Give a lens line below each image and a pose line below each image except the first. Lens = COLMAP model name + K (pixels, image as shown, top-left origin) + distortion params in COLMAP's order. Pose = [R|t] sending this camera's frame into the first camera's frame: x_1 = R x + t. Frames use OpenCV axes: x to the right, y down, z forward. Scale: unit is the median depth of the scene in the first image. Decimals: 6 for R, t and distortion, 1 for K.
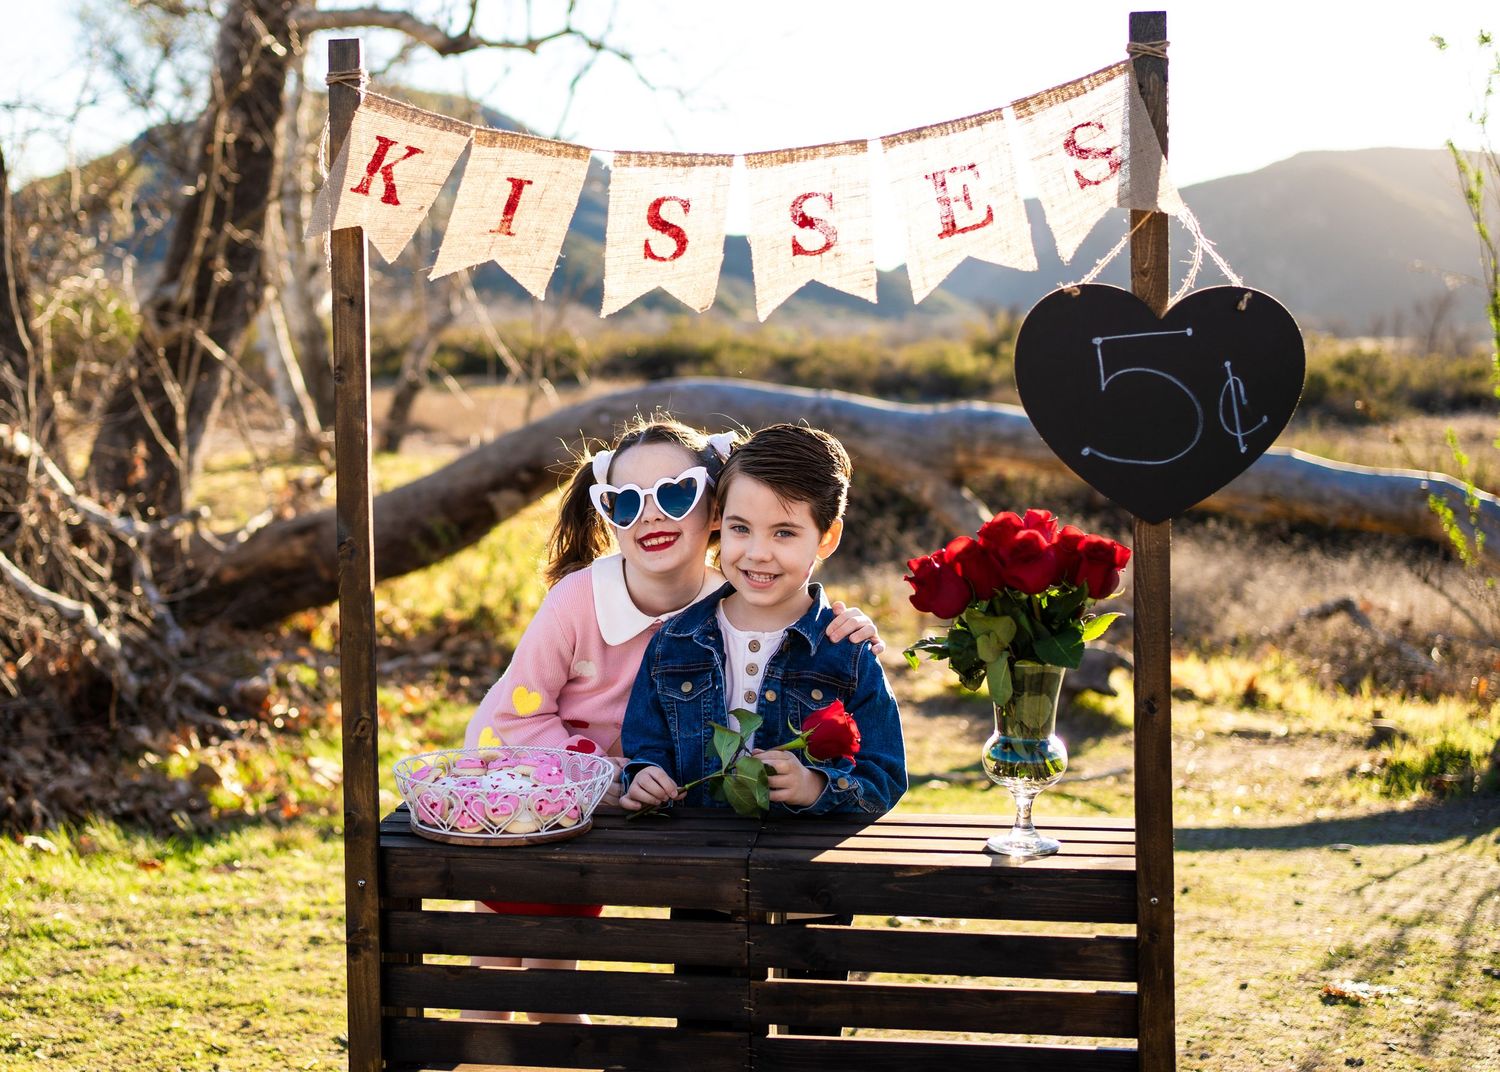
lens RADIAL K [[2137.2, 0, 614.5], [0, 2137.2, 387.8], [0, 0, 1]] dist [-0.016493, 0.089126]
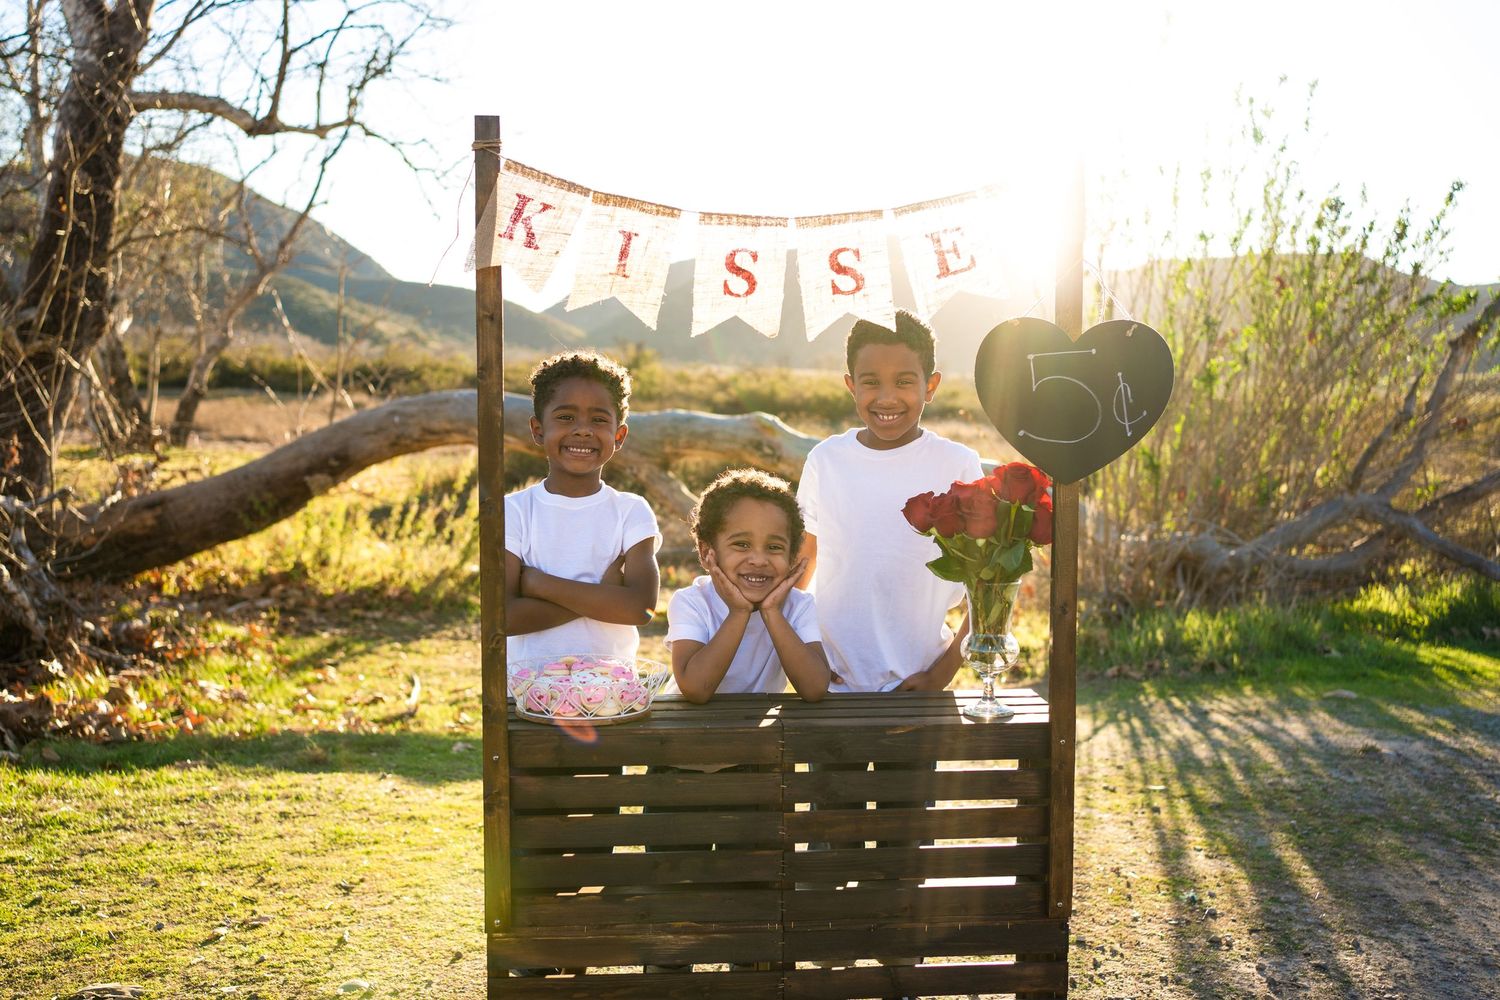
lens RADIAL K [[1568.4, 0, 752.0], [0, 1568.4, 476.5], [0, 0, 1]] dist [-0.005944, 0.097377]
pose [[0.965865, -0.002741, 0.259030, -0.112357], [-0.009835, 0.998835, 0.047244, 0.004575], [-0.258857, -0.048179, 0.964713, 0.012280]]
